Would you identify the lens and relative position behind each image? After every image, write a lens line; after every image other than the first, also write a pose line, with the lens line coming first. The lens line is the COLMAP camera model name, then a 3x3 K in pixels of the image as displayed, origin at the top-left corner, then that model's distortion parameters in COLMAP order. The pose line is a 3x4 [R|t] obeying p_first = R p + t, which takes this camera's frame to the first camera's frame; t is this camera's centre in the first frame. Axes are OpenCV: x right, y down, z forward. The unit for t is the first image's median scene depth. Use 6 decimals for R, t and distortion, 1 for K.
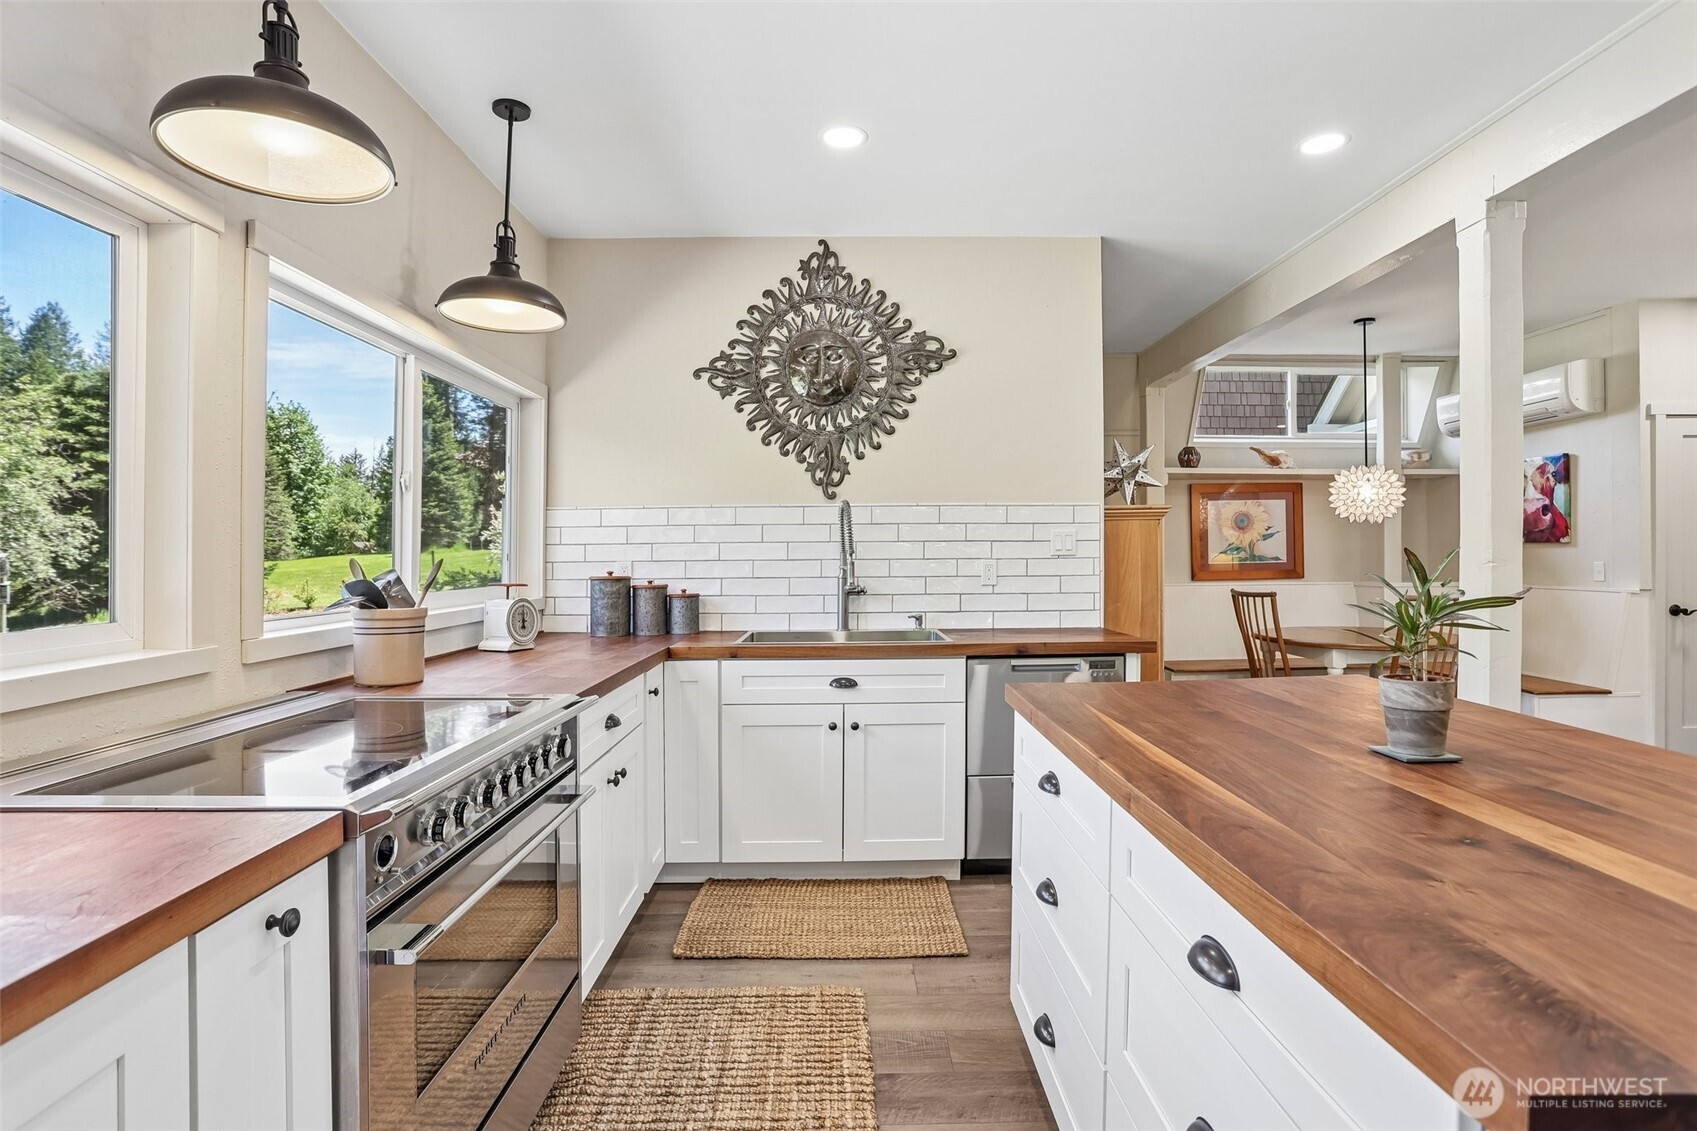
lens RADIAL K [[832.5, 0, 846.2], [0, 832.5, 547.5], [0, 0, 1]] dist [-0.077391, 0.035903]
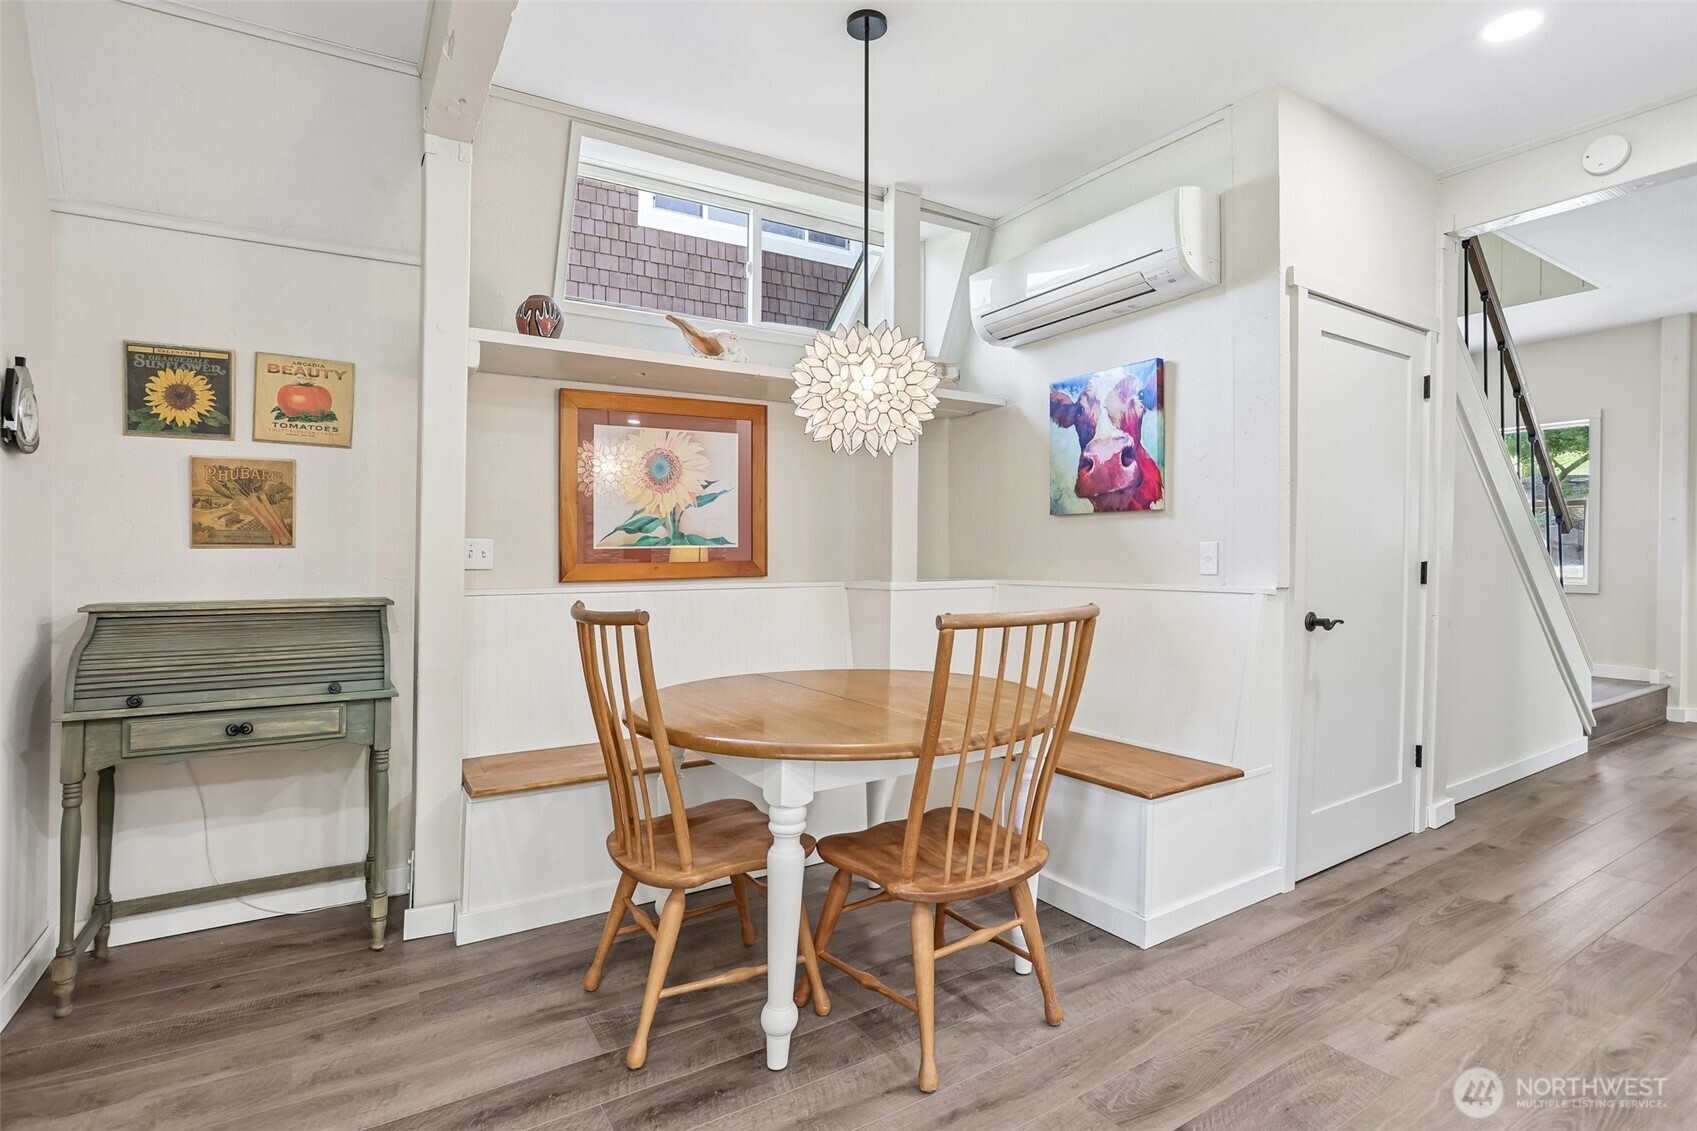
lens RADIAL K [[832.5, 0, 846.2], [0, 832.5, 547.5], [0, 0, 1]] dist [-0.077391, 0.035903]
pose [[0.855672, 0.006065, 0.517484, 0.381014], [-0.005350, 0.999982, -0.002874, 0.024293], [-0.517491, -0.000309, 0.855688, 0.589968]]
